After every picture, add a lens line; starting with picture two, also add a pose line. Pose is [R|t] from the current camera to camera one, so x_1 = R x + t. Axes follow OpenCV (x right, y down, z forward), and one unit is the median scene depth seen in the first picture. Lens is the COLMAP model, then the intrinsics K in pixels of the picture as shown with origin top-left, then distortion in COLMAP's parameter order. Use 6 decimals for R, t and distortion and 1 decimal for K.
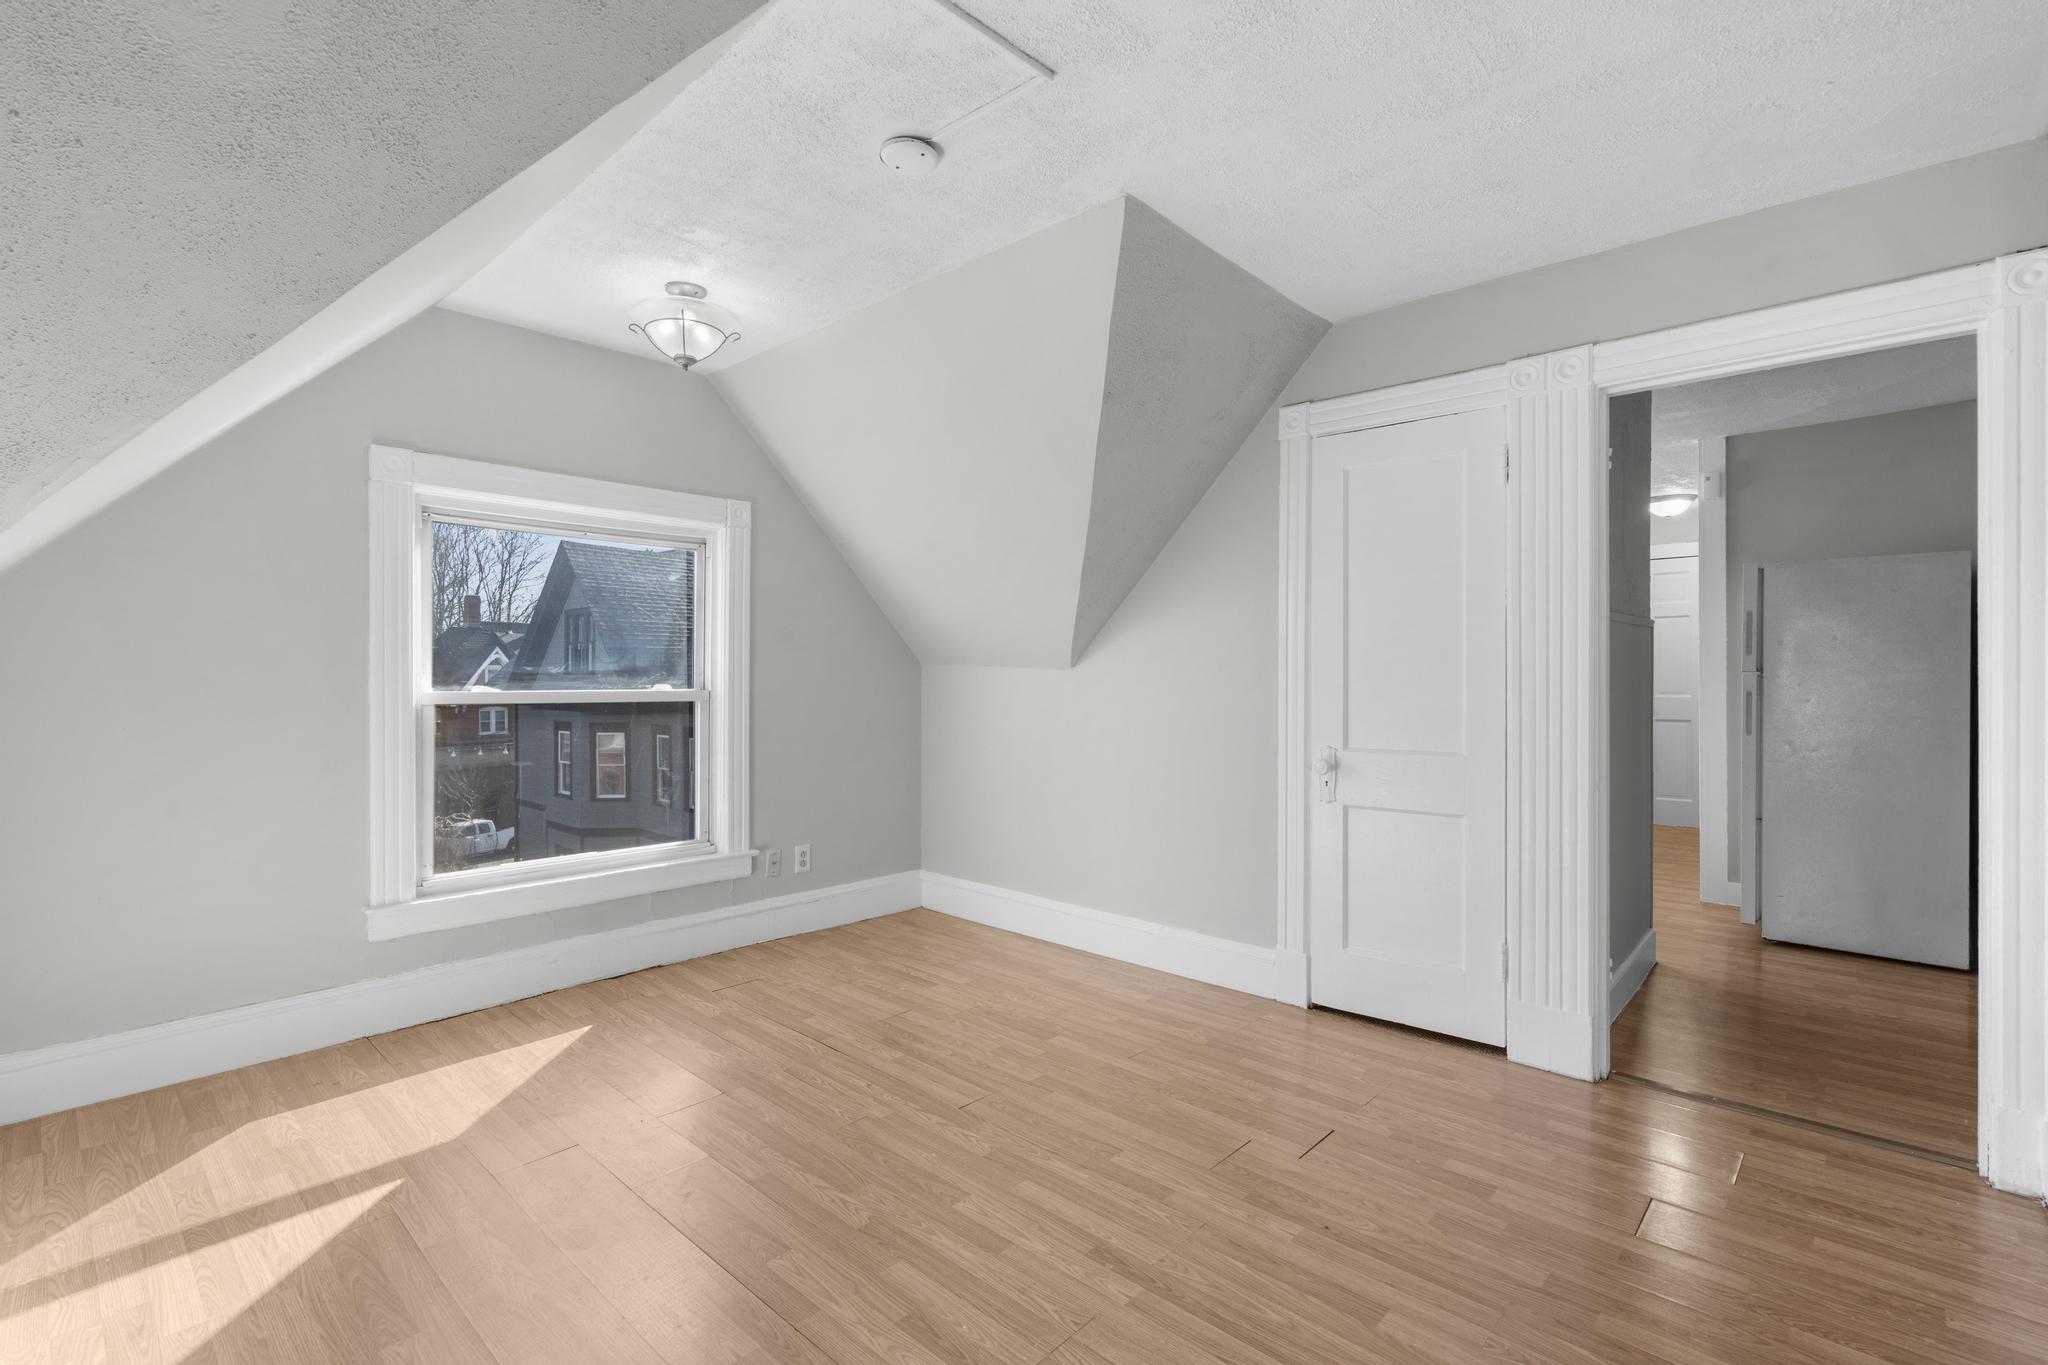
lens RADIAL K [[915.7, 0, 1024.0], [0, 915.7, 682.5], [0, 0, 1]] dist [-0.003572, -0.000465]
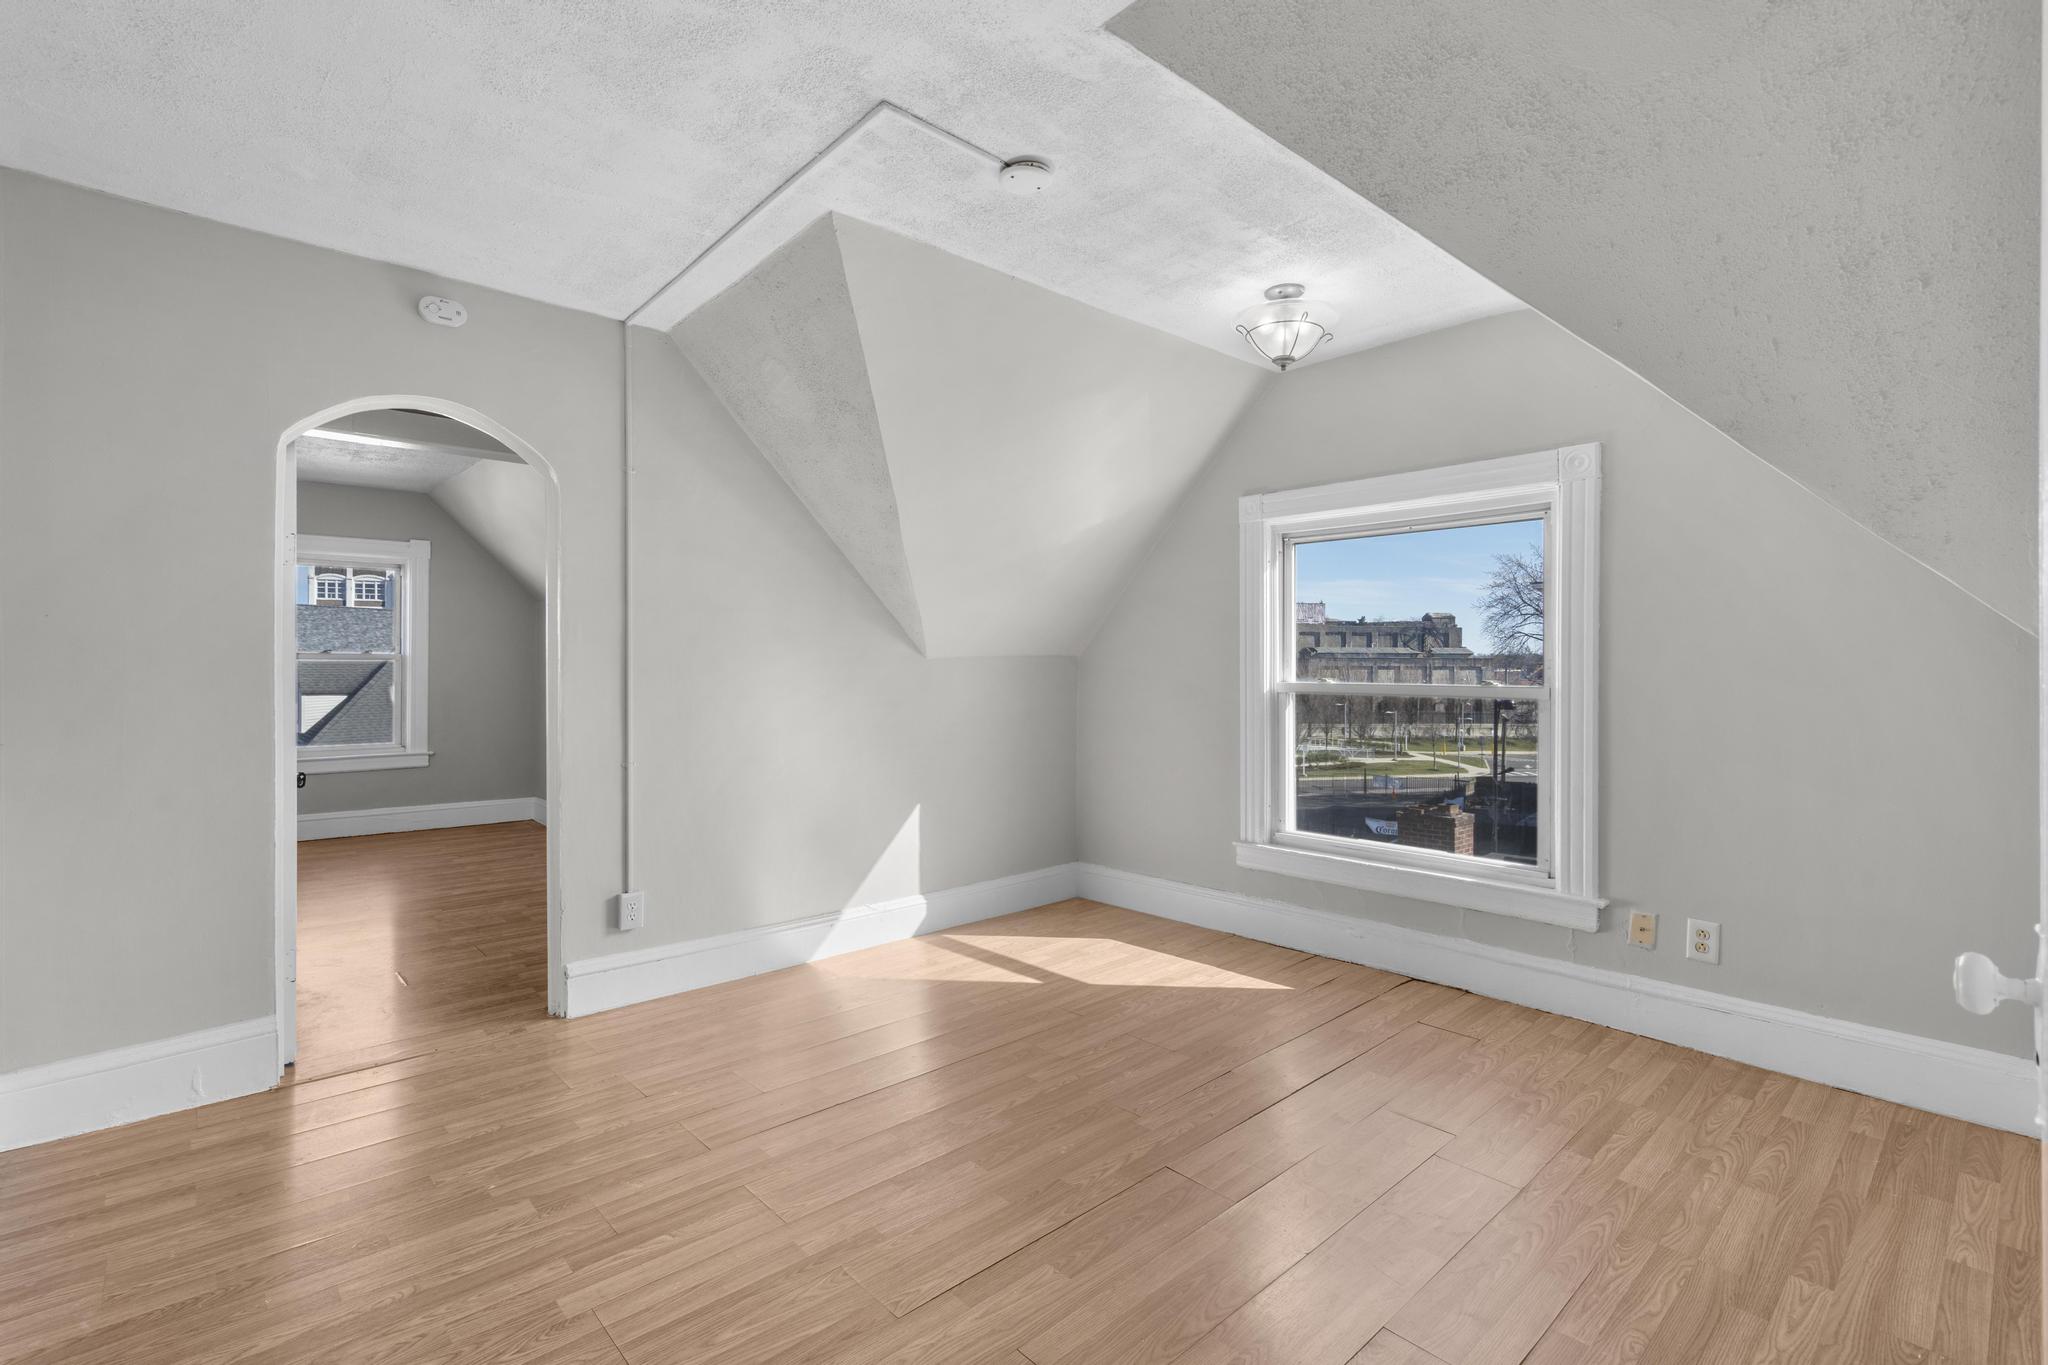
lens RADIAL K [[938.5, 0, 1008.8], [0, 938.5, 671.0], [0, 0, 1]] dist [-0.002025, 0.000618]
pose [[-0.084395, 0.001235, -0.996432, 0.644115], [-0.010624, 0.999941, 0.002139, -0.003194], [0.996376, 0.010766, -0.084377, 0.718780]]
